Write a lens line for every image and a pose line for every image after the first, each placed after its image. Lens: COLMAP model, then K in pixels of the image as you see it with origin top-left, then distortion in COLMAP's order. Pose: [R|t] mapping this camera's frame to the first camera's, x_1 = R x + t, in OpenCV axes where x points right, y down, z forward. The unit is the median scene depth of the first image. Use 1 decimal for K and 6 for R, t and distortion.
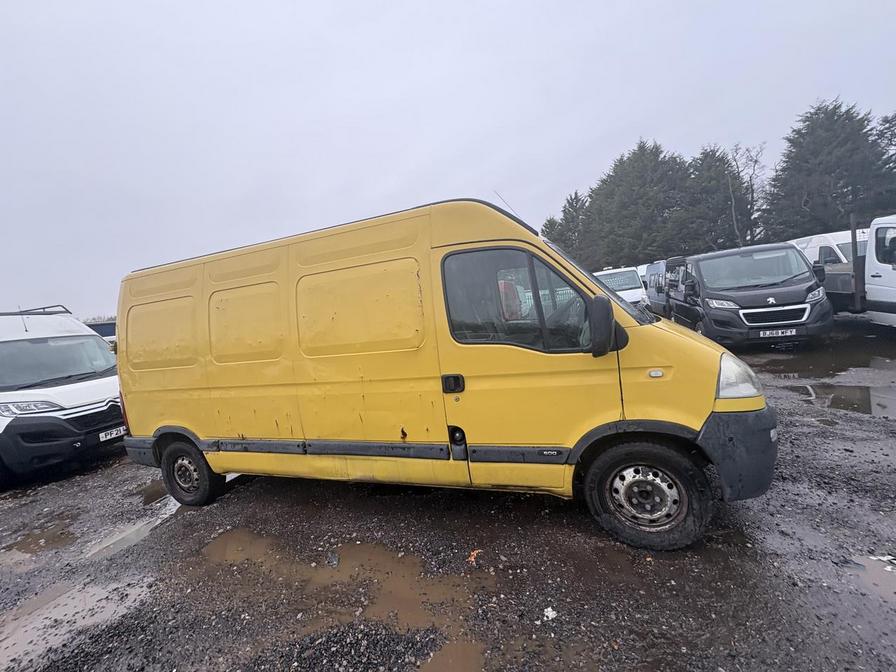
lens RADIAL K [[355.1, 0, 448.0], [0, 355.1, 336.0], [0, 0, 1]] dist [0.000049, 0.000216]
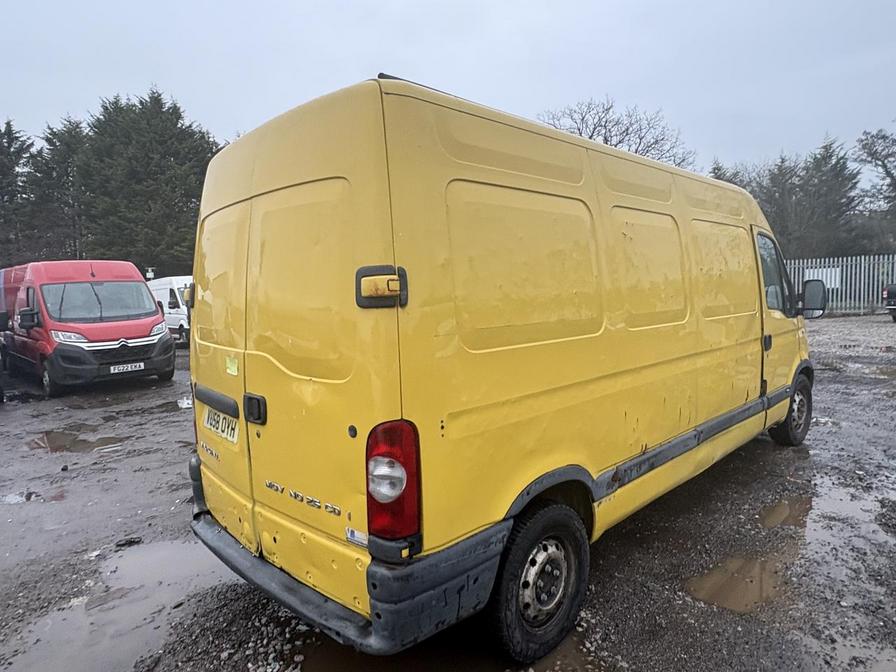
lens RADIAL K [[545.2, 0, 450.1], [0, 545.2, 330.9], [0, 0, 1]] dist [0.003450, 0.000620]
pose [[0.446159, 0.039423, 0.894085, -1.487339], [0.049649, 0.996401, -0.068710, 0.121207], [-0.893576, 0.075045, 0.442596, 0.816266]]
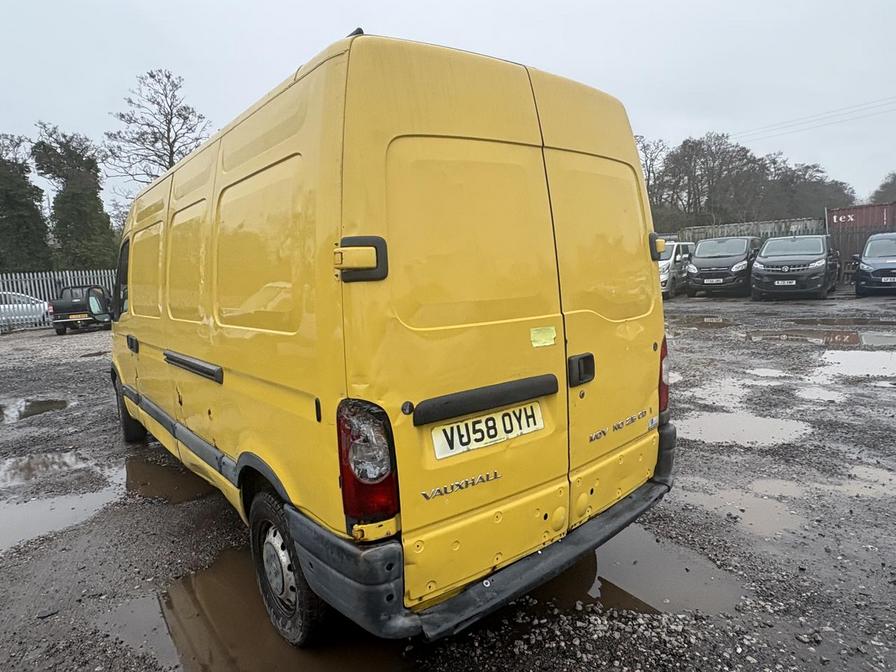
lens RADIAL K [[544.2, 0, 442.4], [0, 544.2, 332.5], [0, 0, 1]] dist [0.001471, 0.000923]
pose [[-0.834356, 0.109084, 0.540324, -1.198185], [0.203607, 0.971892, 0.118195, 0.000078], [-0.512243, 0.208631, -0.833115, 2.000966]]
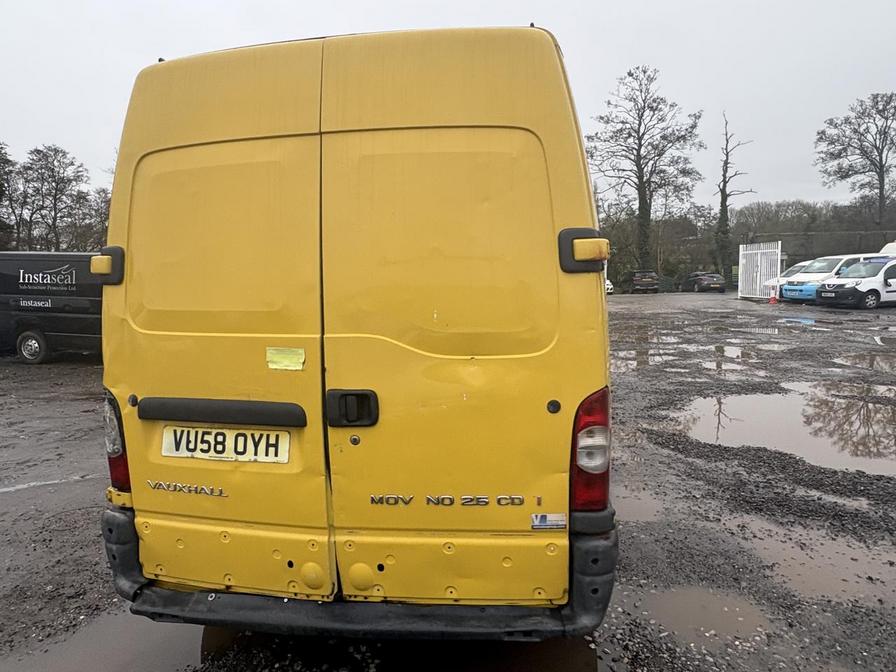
lens RADIAL K [[544.2, 0, 442.4], [0, 544.2, 332.5], [0, 0, 1]] dist [0.001471, 0.000923]
pose [[-0.171979, 0.027850, 0.984707, -1.520920], [0.124622, 0.992184, -0.006296, 0.100326], [-0.977186, 0.121634, -0.174106, 1.352273]]
